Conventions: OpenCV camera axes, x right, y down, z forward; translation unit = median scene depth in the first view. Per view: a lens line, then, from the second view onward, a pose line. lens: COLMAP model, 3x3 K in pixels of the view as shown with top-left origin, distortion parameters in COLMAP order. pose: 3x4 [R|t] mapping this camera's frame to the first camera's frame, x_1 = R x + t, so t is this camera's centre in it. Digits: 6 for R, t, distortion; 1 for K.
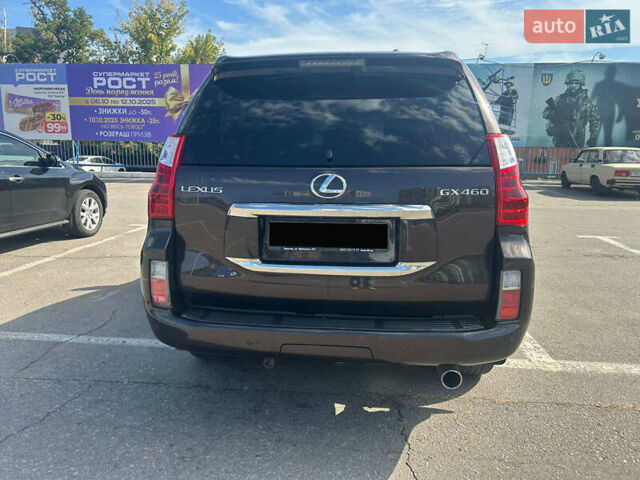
lens RADIAL K [[473.2, 0, 318.0], [0, 473.2, 239.0], [0, 0, 1]] dist [0.074377, -0.068625]
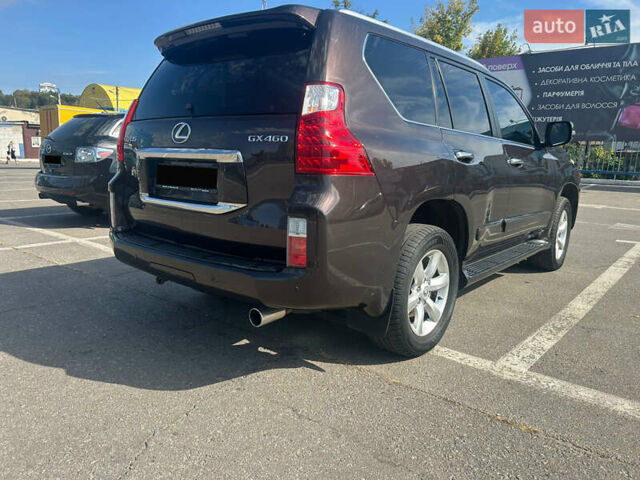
lens RADIAL K [[473.2, 0, 318.0], [0, 473.2, 239.0], [0, 0, 1]] dist [0.074377, -0.068625]
pose [[0.831409, 0.113298, -0.543988, 0.786478], [-0.114296, 0.992928, 0.032114, 0.058806], [0.543779, 0.035476, 0.838478, 0.156361]]
